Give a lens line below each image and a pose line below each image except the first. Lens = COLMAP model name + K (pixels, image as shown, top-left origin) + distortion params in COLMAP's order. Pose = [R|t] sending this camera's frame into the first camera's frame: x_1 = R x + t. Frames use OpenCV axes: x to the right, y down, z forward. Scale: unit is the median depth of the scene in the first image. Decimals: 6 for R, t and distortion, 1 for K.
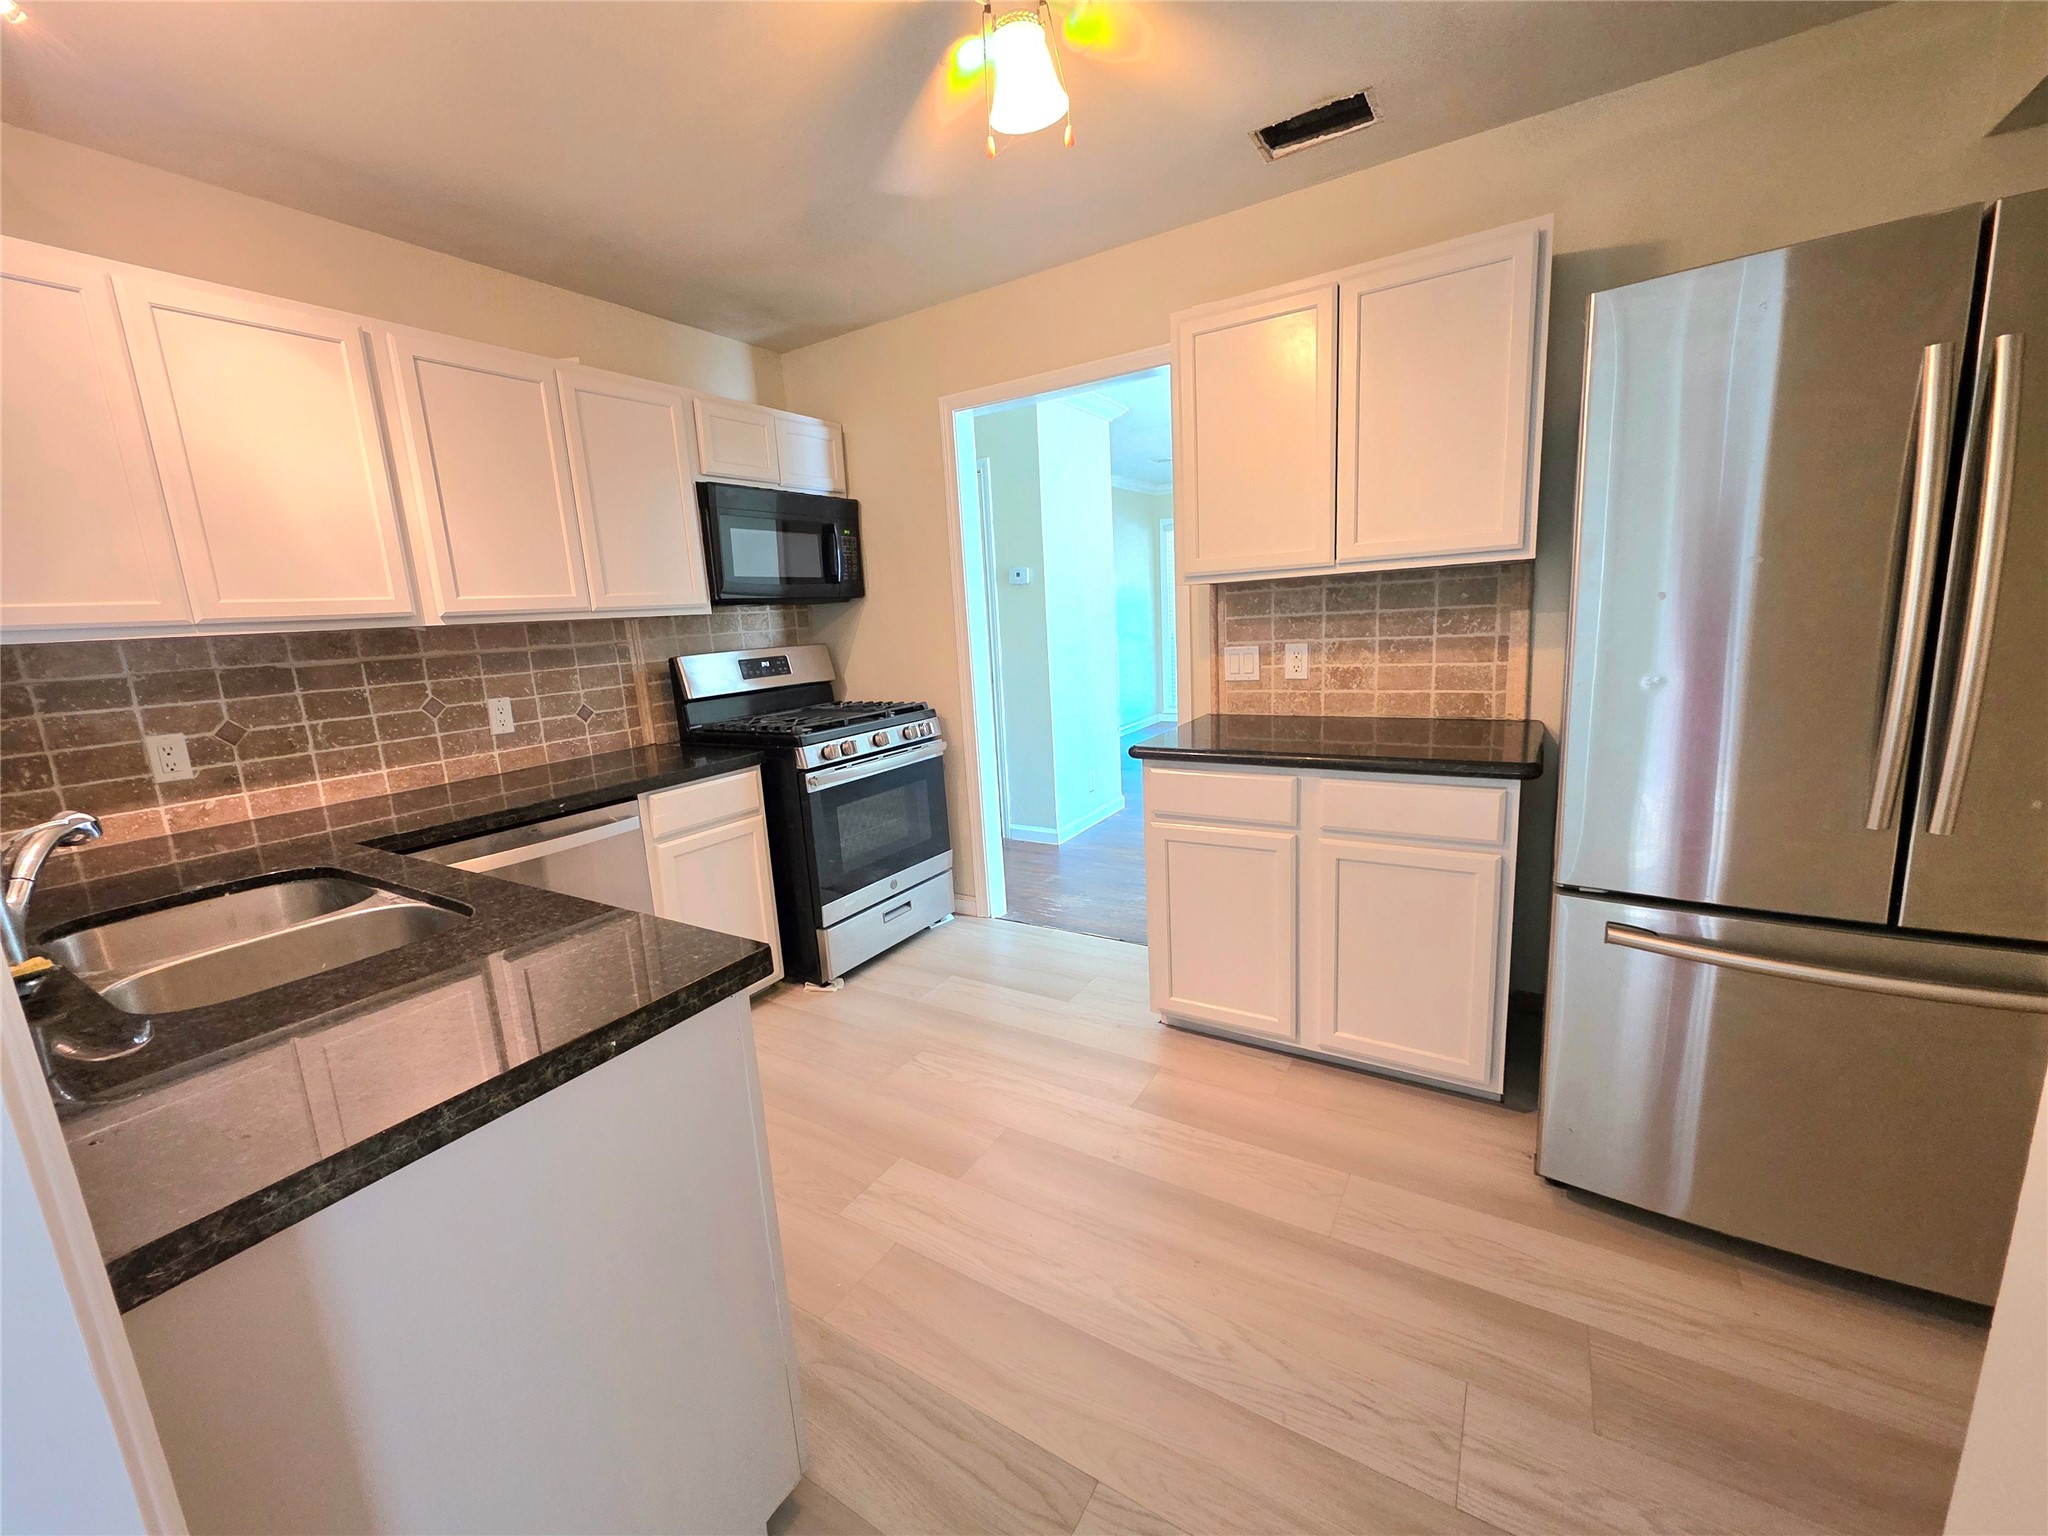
lens RADIAL K [[819.2, 0, 1017.5], [0, 819.2, 759.8], [0, 0, 1]] dist [0.001310, 0.000000]
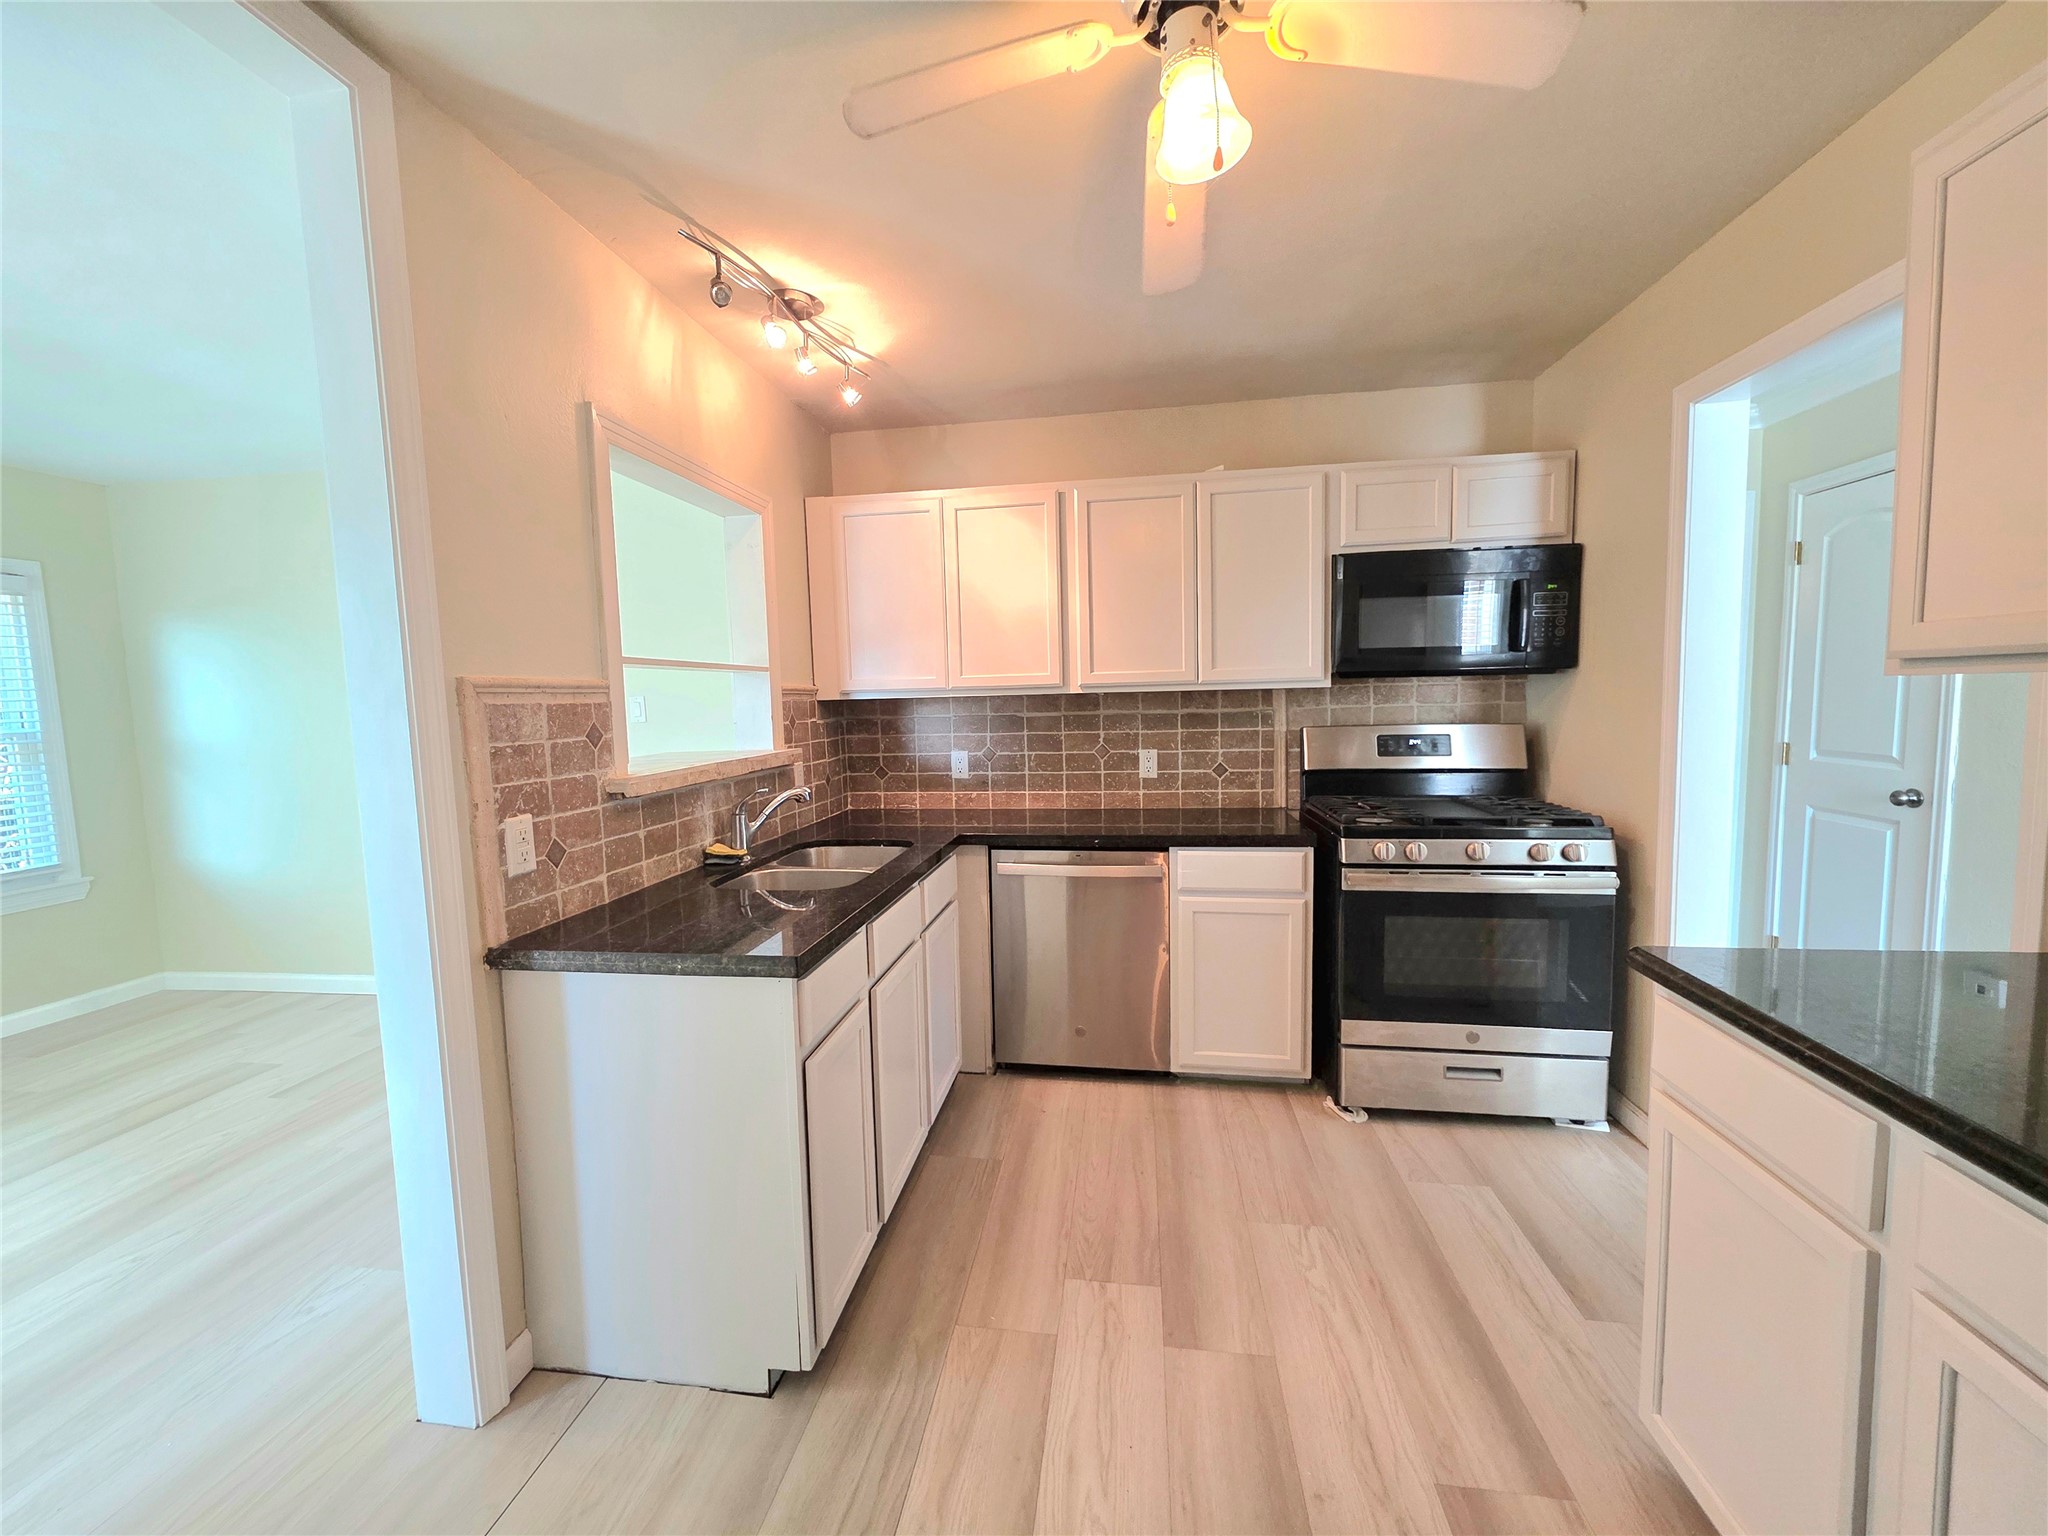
lens RADIAL K [[819.2, 0, 1012.3], [0, 819.2, 769.2], [0, 0, 1]] dist [0.001310, 0.000000]
pose [[0.388844, 0.126342, -0.912600, 0.419089], [-0.165261, 0.984051, 0.065818, -0.090823], [0.906360, 0.125224, 0.403522, 0.301305]]
